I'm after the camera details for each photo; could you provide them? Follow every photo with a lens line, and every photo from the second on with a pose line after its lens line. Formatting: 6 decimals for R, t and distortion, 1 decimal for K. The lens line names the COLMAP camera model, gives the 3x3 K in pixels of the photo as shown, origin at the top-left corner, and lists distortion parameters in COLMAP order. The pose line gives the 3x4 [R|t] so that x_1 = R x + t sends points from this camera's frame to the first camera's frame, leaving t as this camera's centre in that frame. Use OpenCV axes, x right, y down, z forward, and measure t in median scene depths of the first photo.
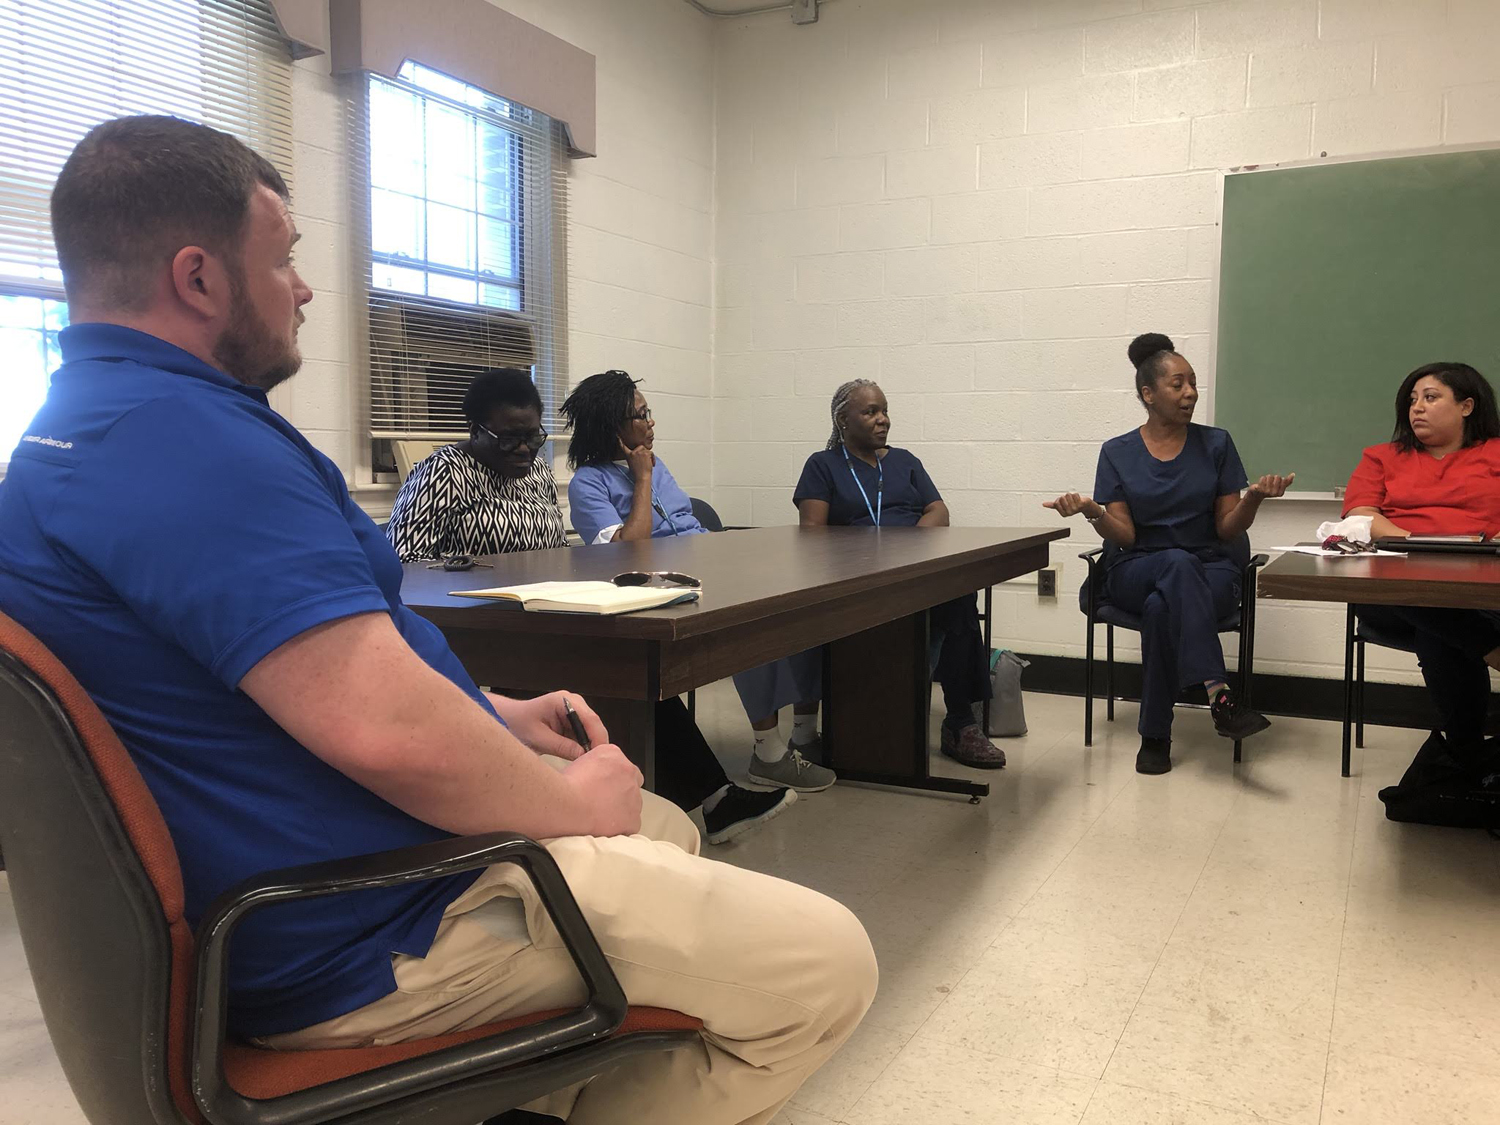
lens RADIAL K [[1224.7, 0, 750.0], [0, 1224.7, 562.5], [0, 0, 1]] dist [-0.010501, -0.000630]
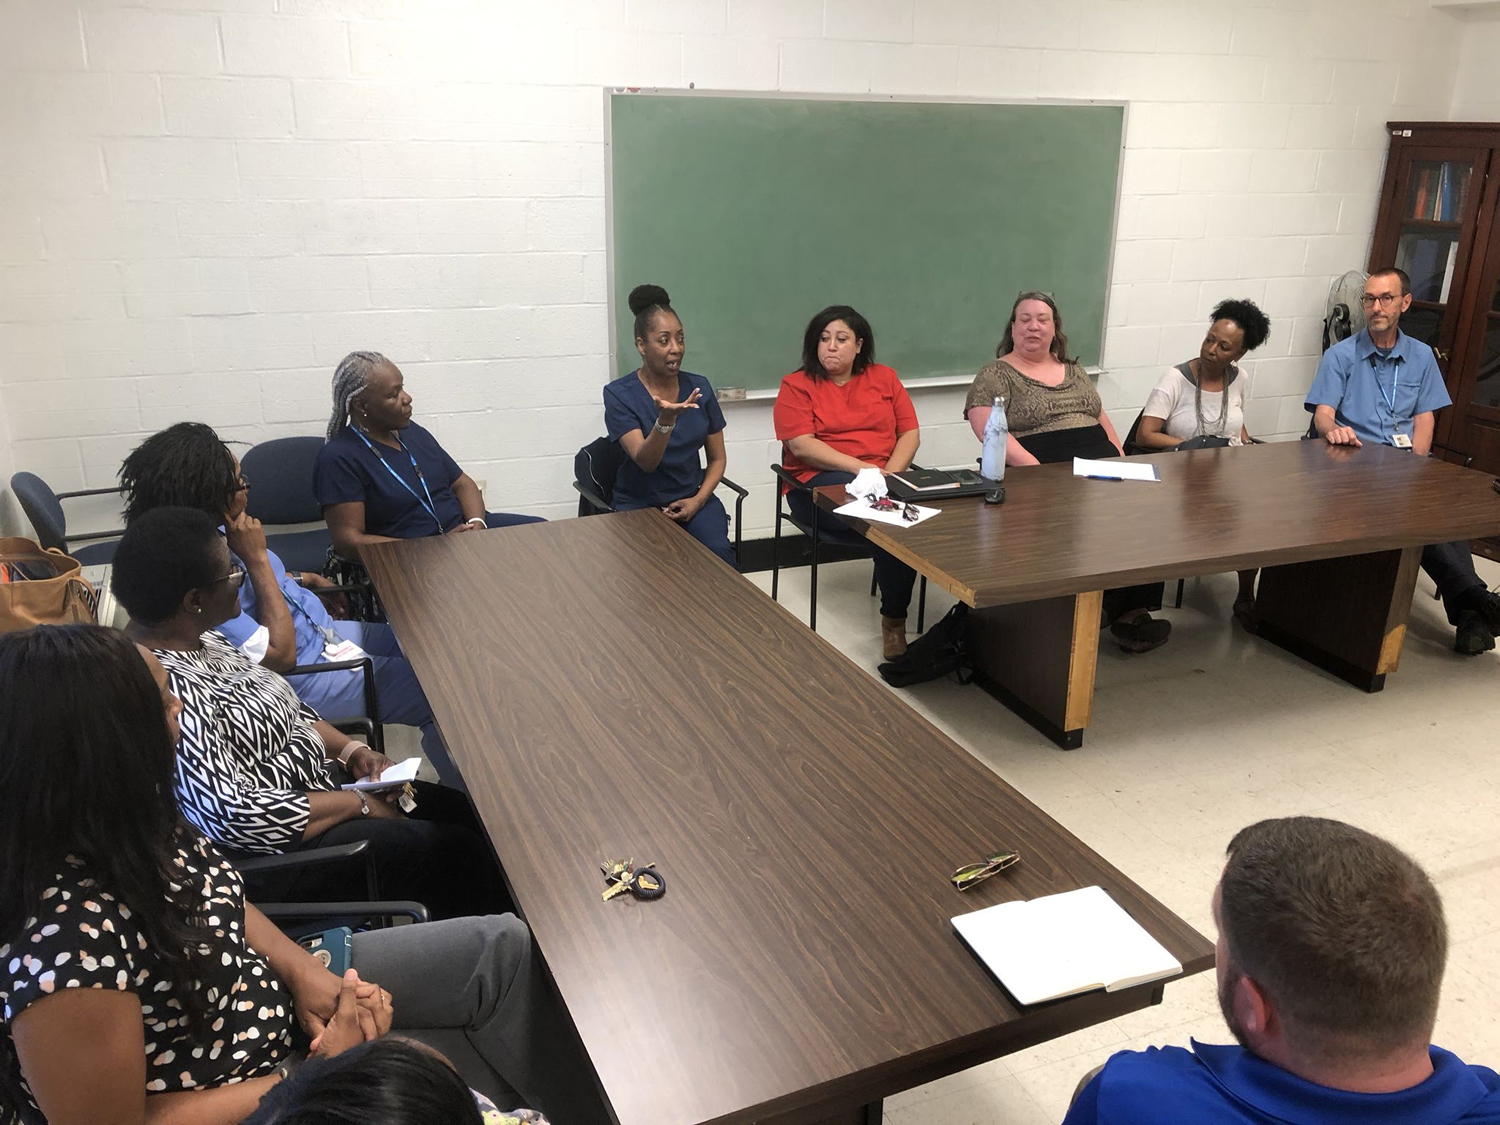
lens RADIAL K [[1247.4, 0, 750.0], [0, 1247.4, 562.5], [0, 0, 1]] dist [-0.000510, 0.000311]
pose [[0.648309, -0.246245, 0.720457, -0.470137], [0.053620, 0.958672, 0.279414, -0.274442], [-0.759487, -0.142515, 0.634720, 0.226183]]
